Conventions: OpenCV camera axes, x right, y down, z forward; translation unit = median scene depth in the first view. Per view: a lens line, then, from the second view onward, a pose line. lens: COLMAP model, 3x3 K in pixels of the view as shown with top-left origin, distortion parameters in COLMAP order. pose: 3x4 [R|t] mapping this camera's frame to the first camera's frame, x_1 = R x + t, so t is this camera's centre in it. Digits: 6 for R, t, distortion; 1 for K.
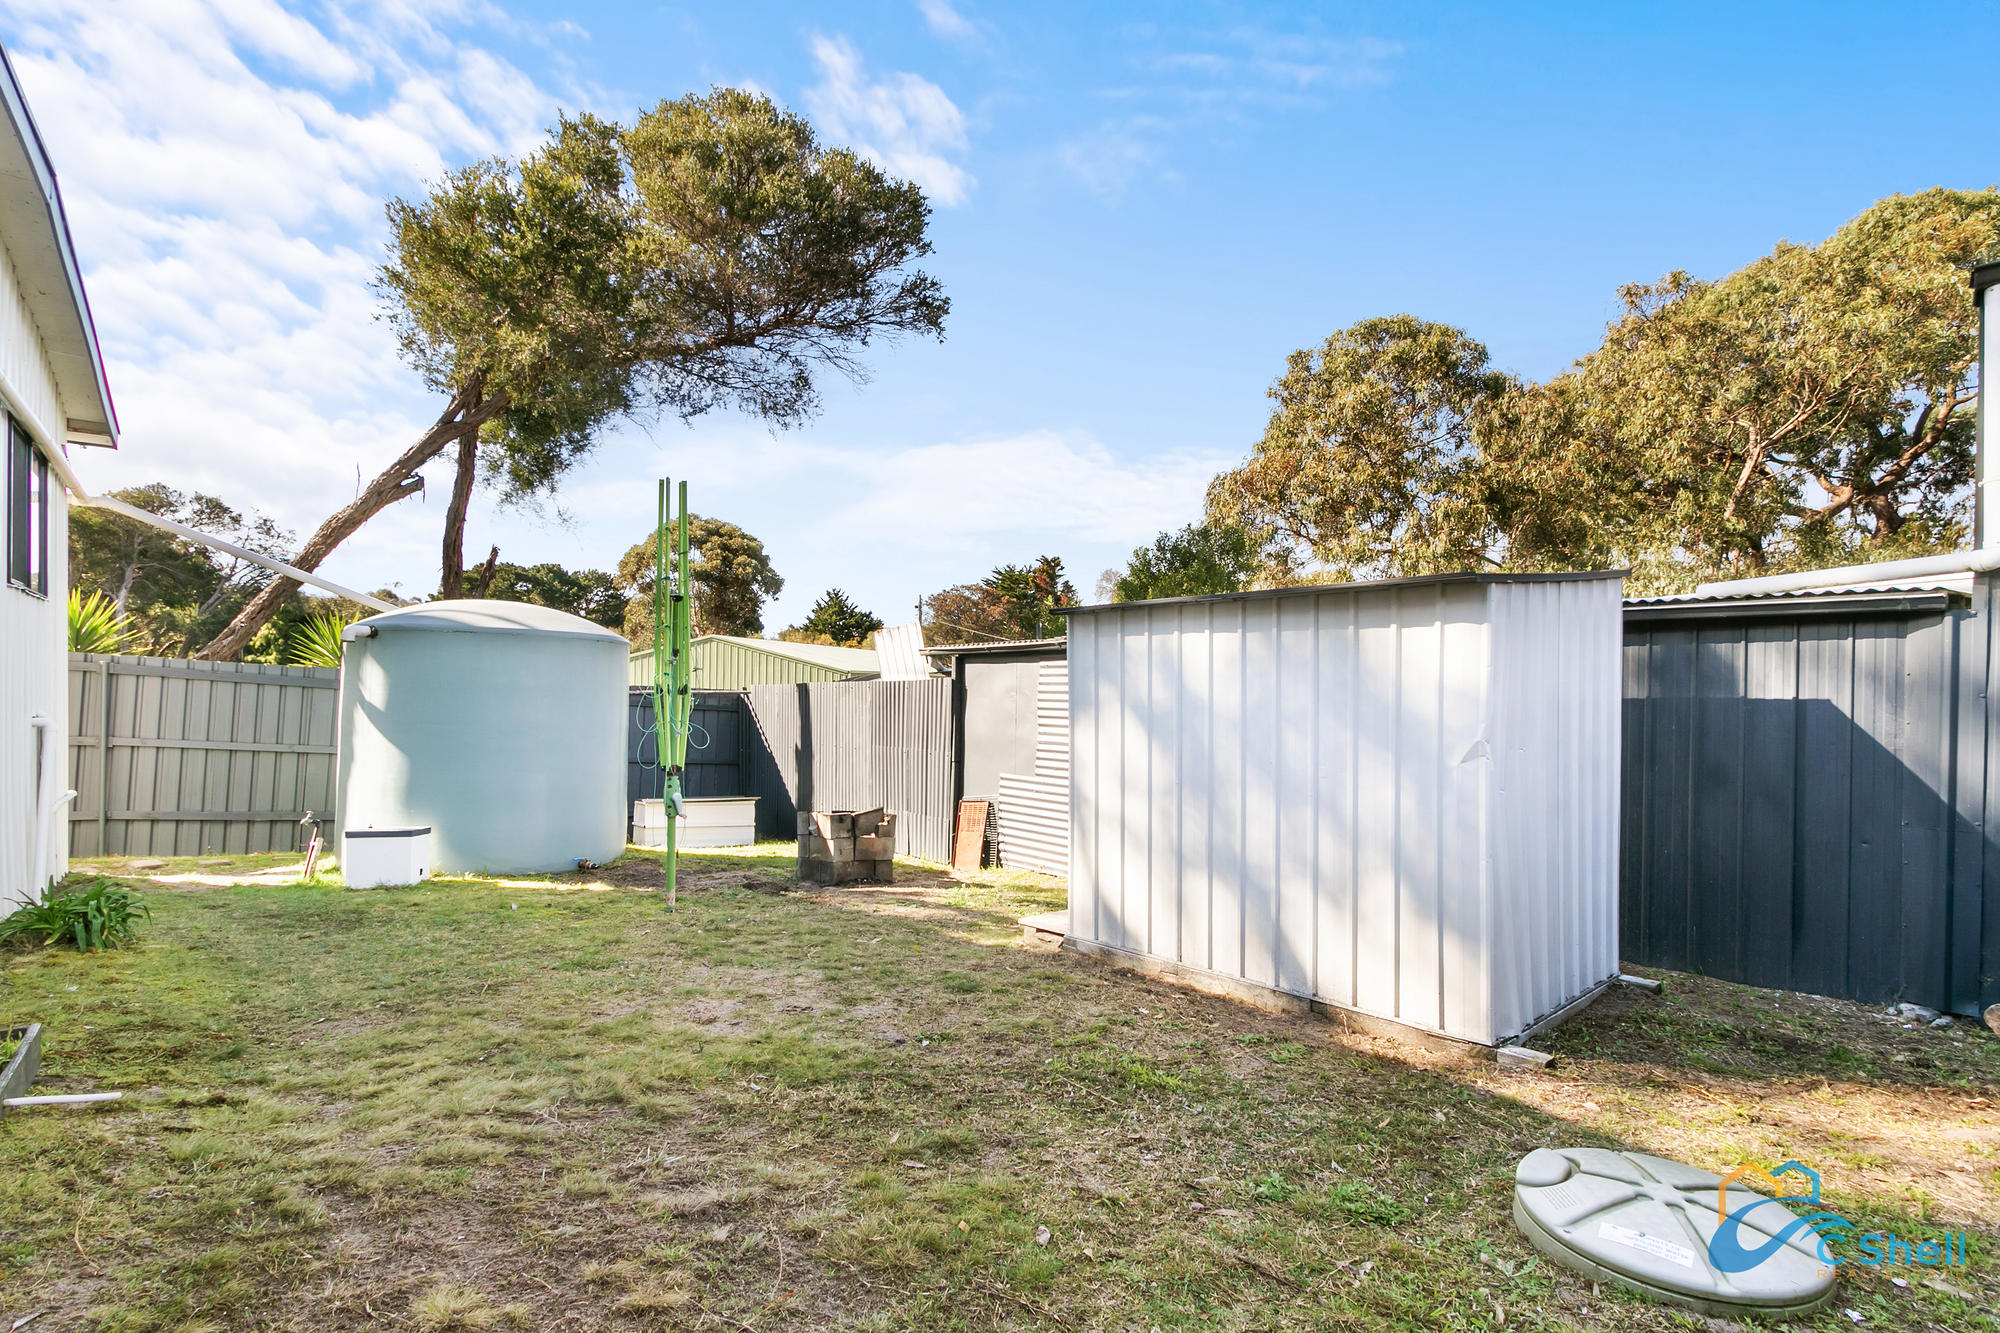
lens RADIAL K [[964.9, 0, 987.1], [0, 964.9, 698.7], [0, 0, 1]] dist [0.002602, 0.000030]
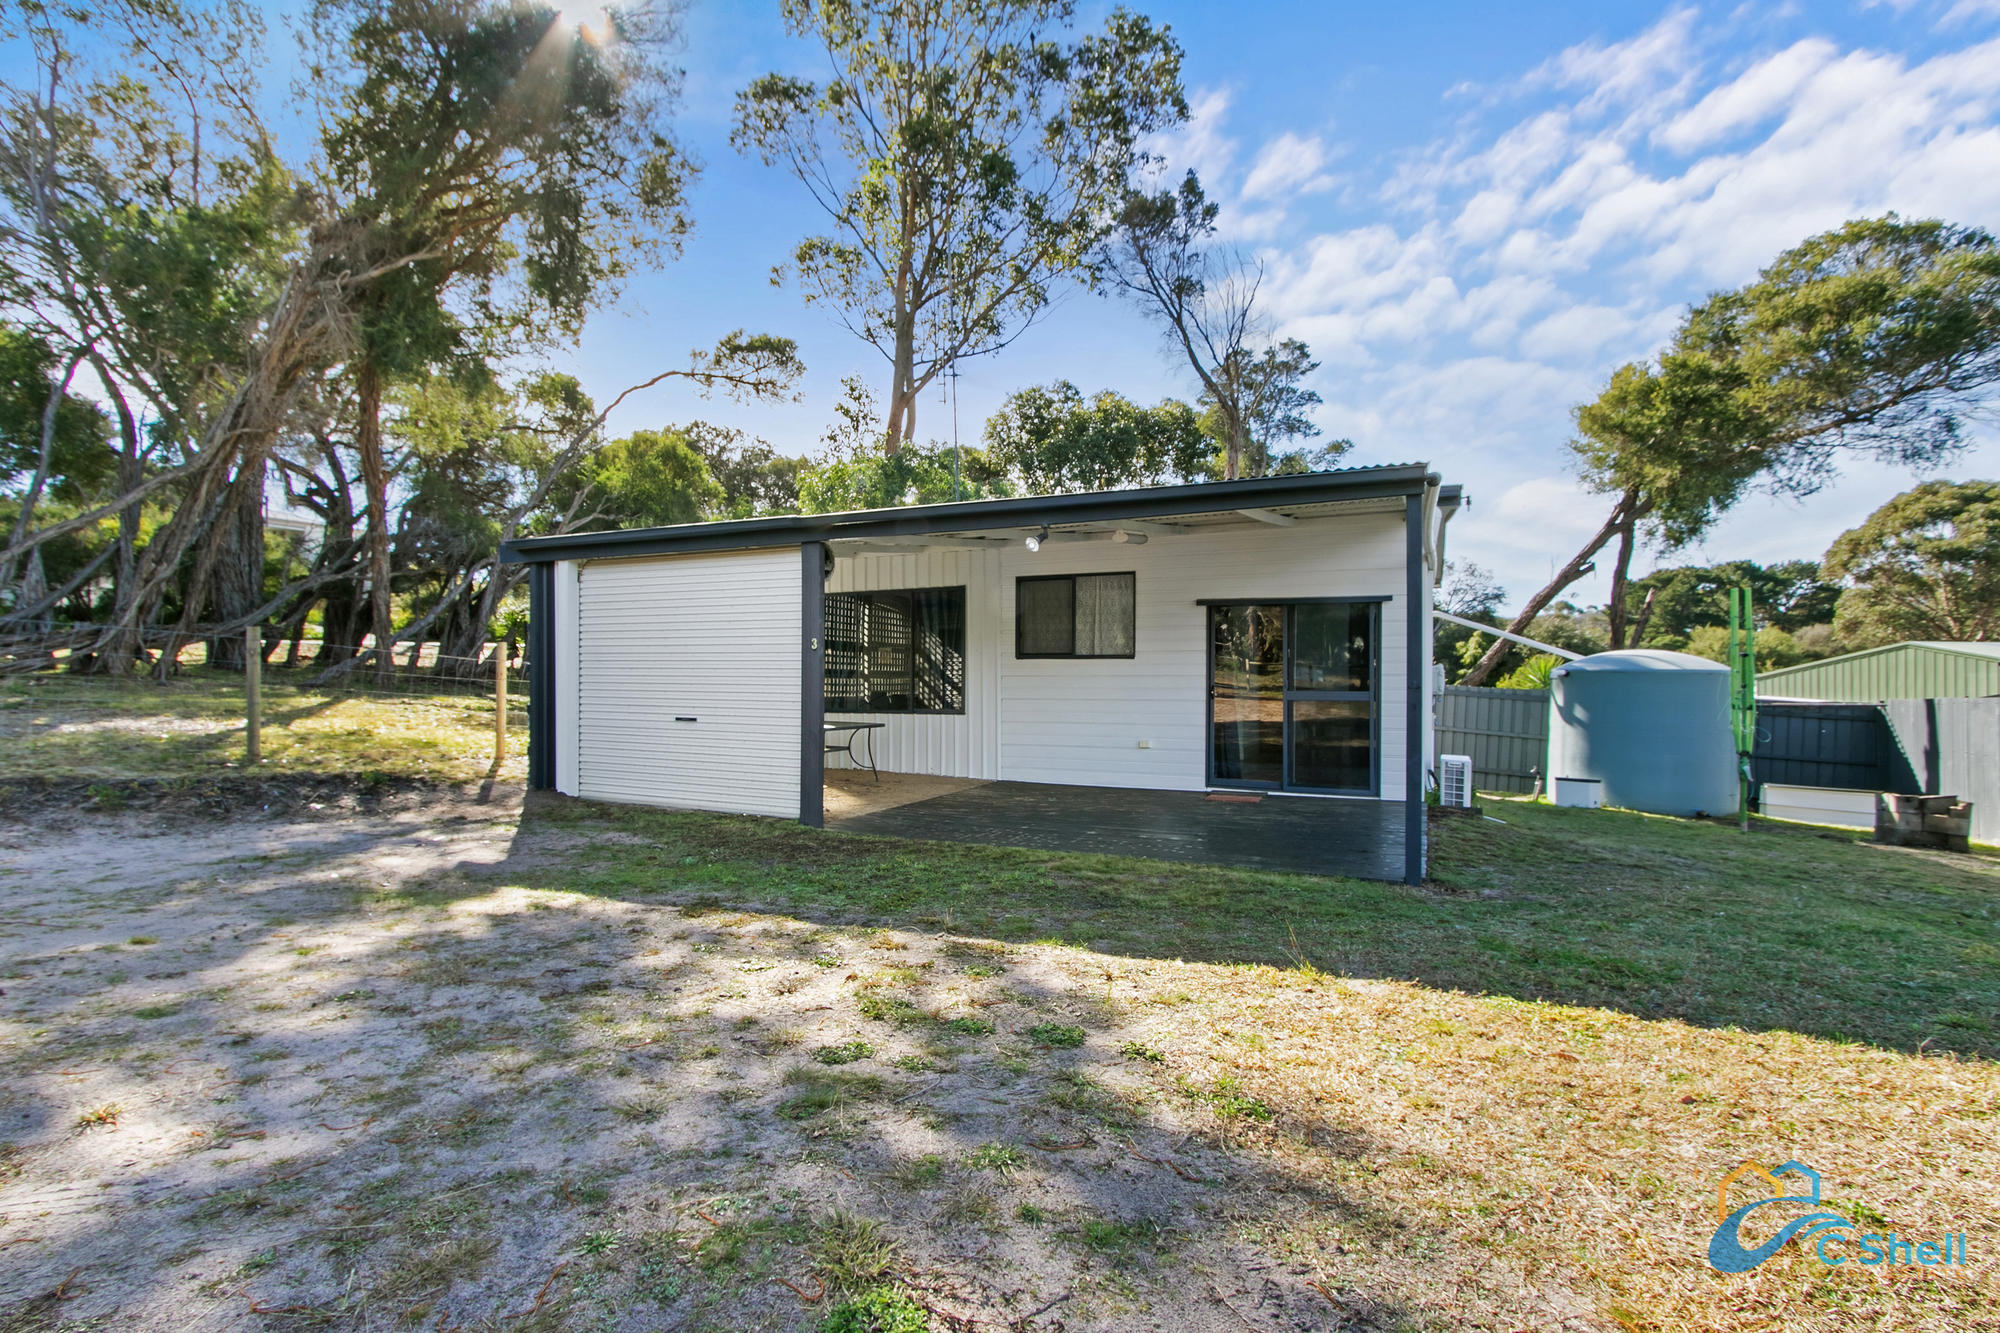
lens RADIAL K [[927.2, 0, 974.2], [0, 927.2, 672.4], [0, 0, 1]] dist [0.003035, 0.000445]
pose [[0.434035, -0.023114, -0.900599, 0.403738], [-0.004818, 0.999597, -0.027977, -0.012884], [0.900883, 0.016482, 0.433749, -0.677575]]
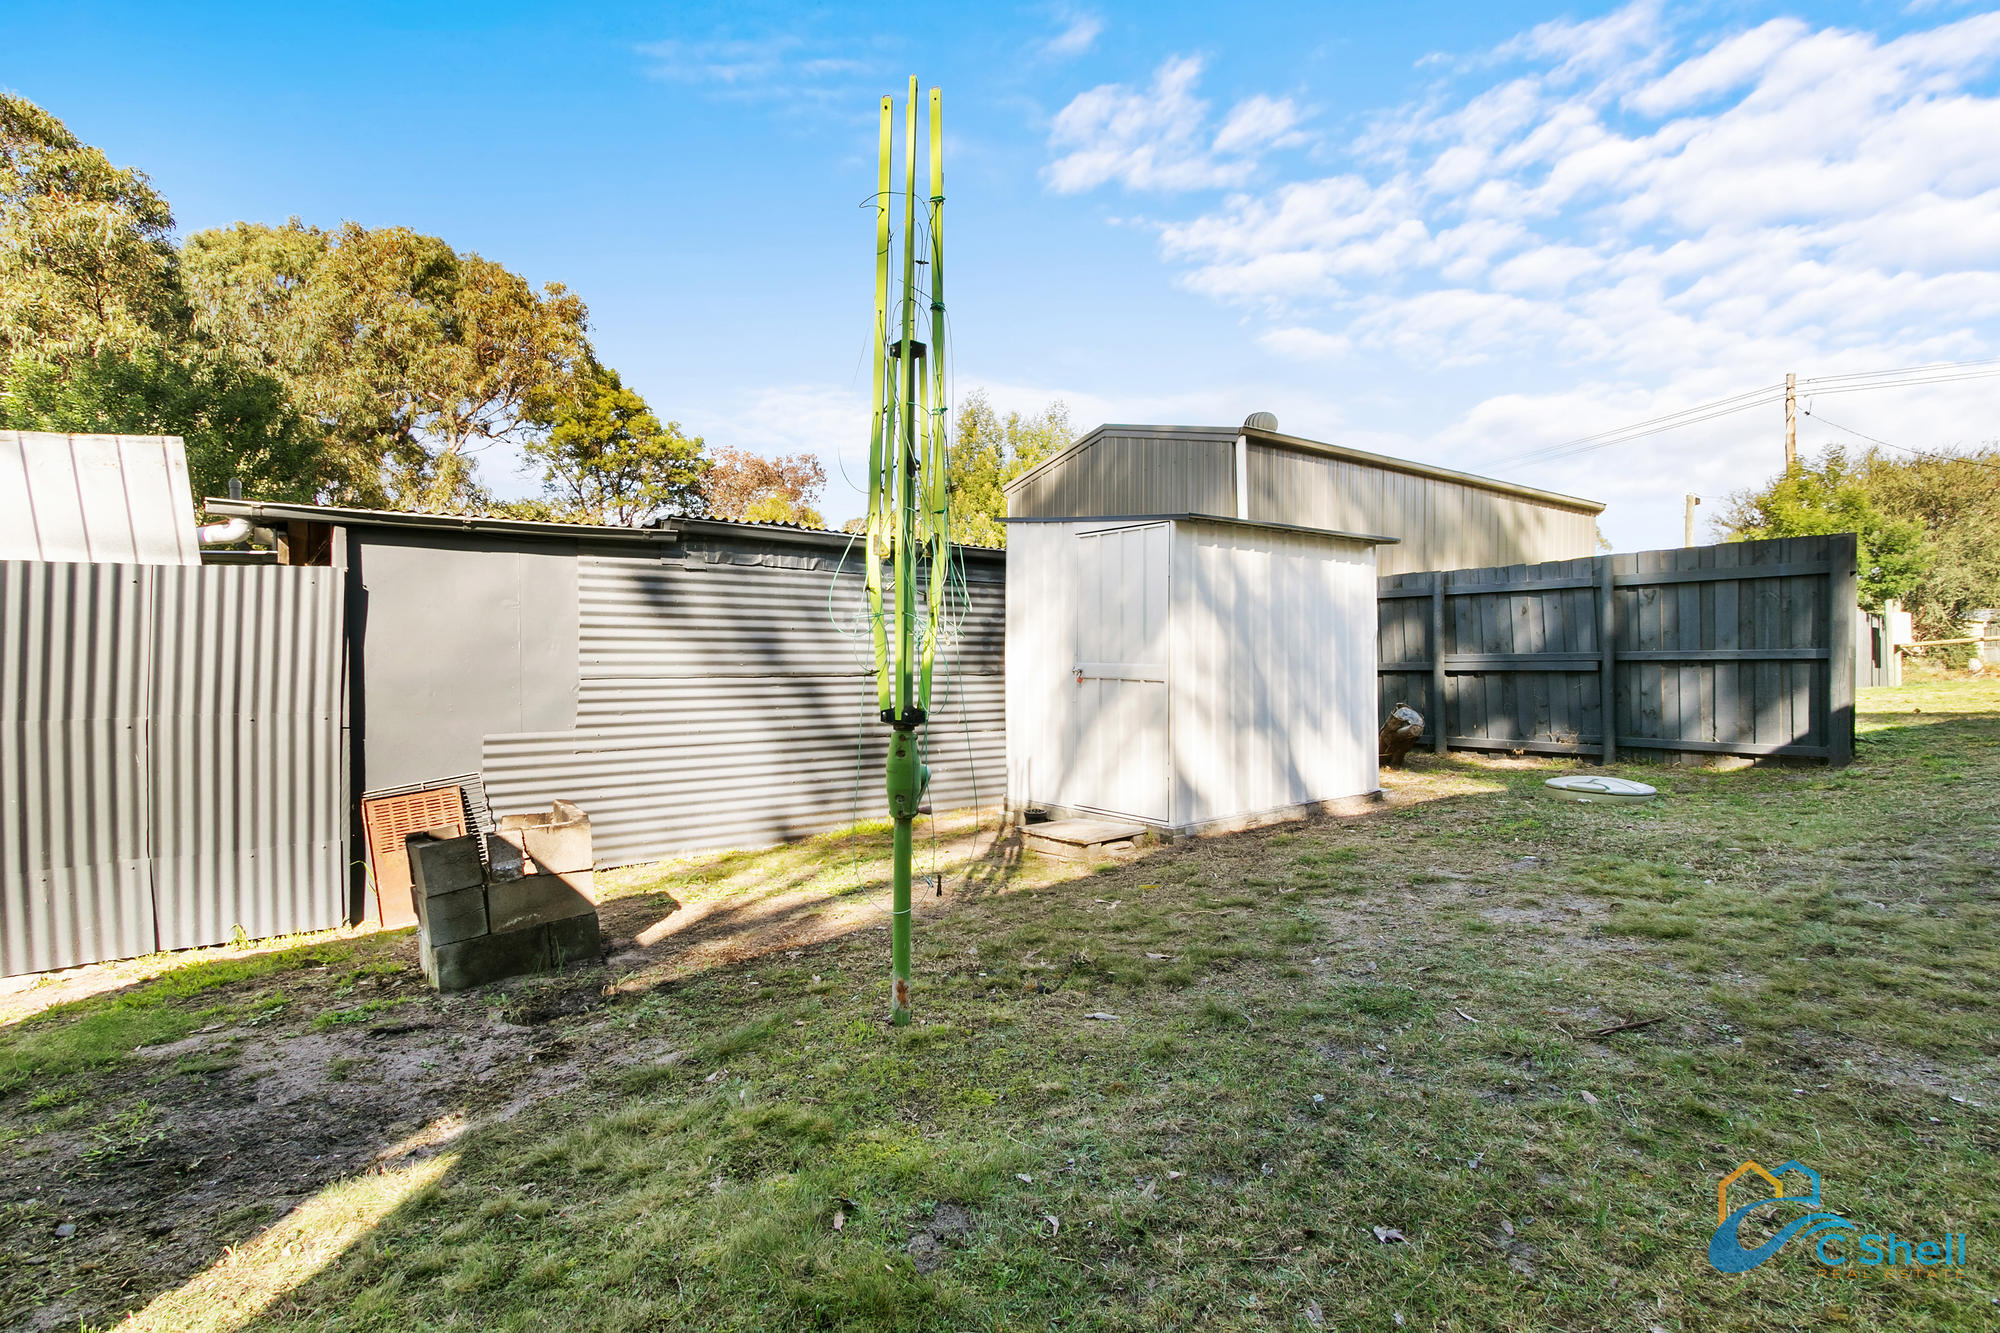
lens RADIAL K [[960.5, 0, 993.3], [0, 960.5, 622.9], [0, 0, 1]] dist [0.005323, 0.000290]
pose [[0.096035, 0.014924, 0.995266, -0.446901], [0.017075, 0.999716, -0.016638, 0.020753], [-0.995231, 0.018592, 0.095753, 0.513271]]
